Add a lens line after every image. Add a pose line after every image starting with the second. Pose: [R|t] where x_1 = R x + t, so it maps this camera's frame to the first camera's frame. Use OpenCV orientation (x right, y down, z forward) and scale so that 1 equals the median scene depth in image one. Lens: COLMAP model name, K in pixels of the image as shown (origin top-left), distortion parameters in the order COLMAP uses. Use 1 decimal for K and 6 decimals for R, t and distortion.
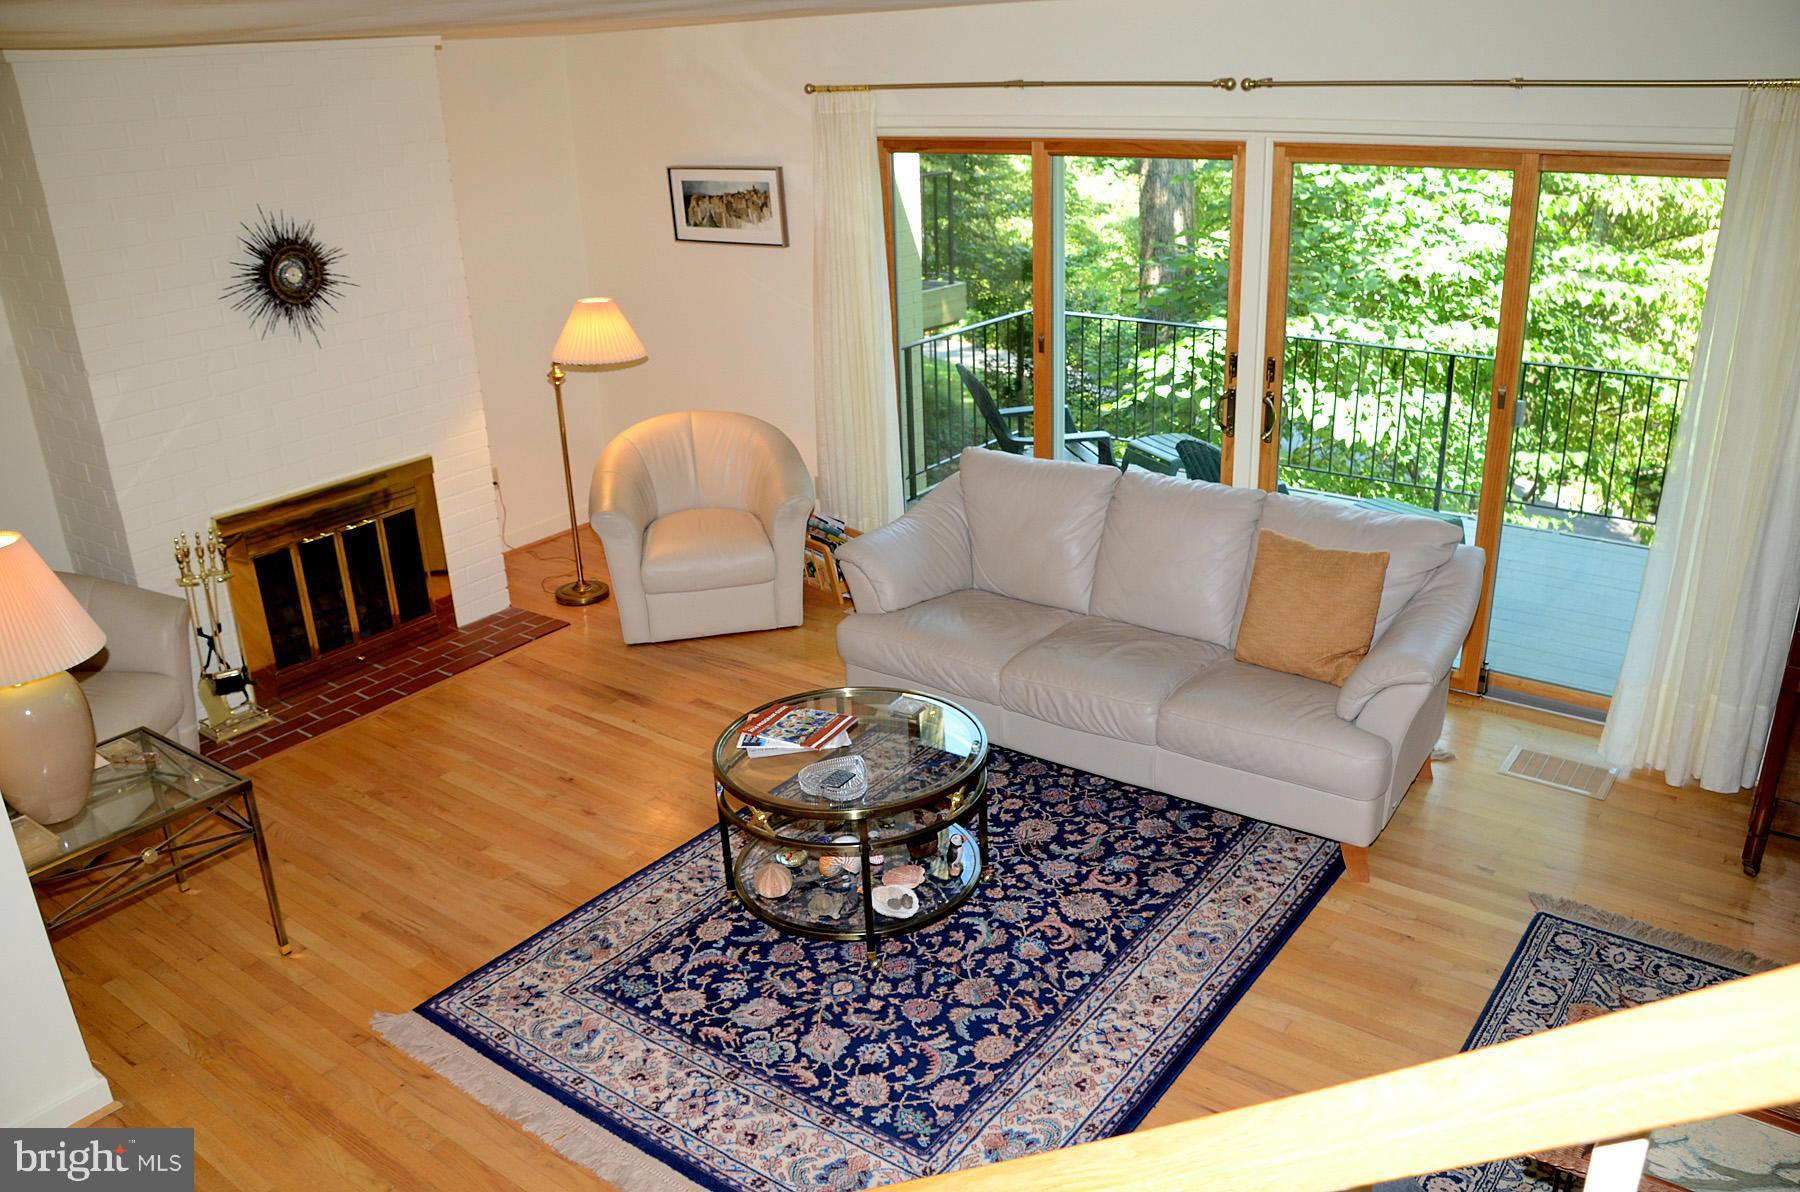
lens RADIAL K [[1400.2, 0, 900.0], [0, 1400.2, 596.0], [0, 0, 1]] dist [-0.090787, 0.000569]
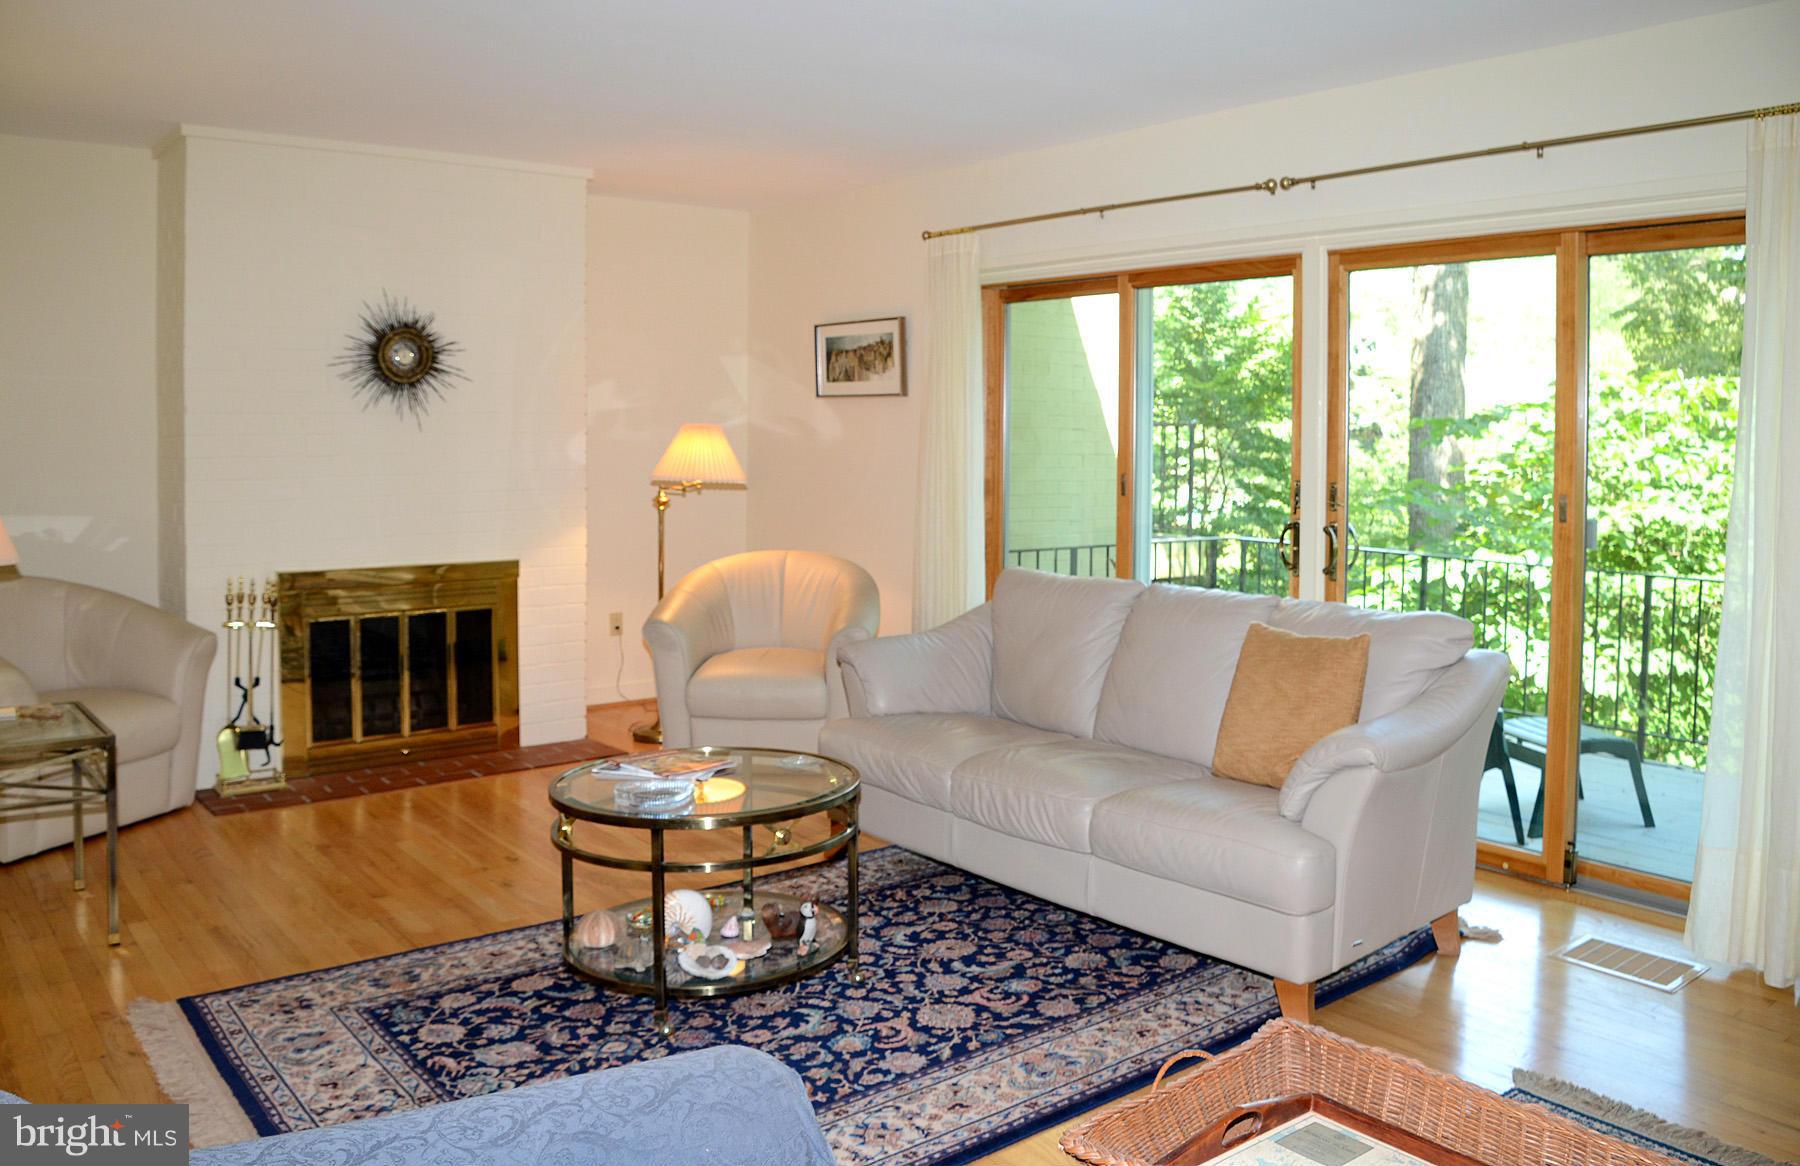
lens RADIAL K [[1433.8, 0, 1051.2], [0, 1433.8, 487.7], [0, 0, 1]] dist [-0.102212, 0.034696]
pose [[0.980229, 0.061102, -0.188196, 0.296027], [-0.119786, 0.940280, -0.318629, 0.168675], [0.157488, 0.334873, 0.929009, 0.120008]]
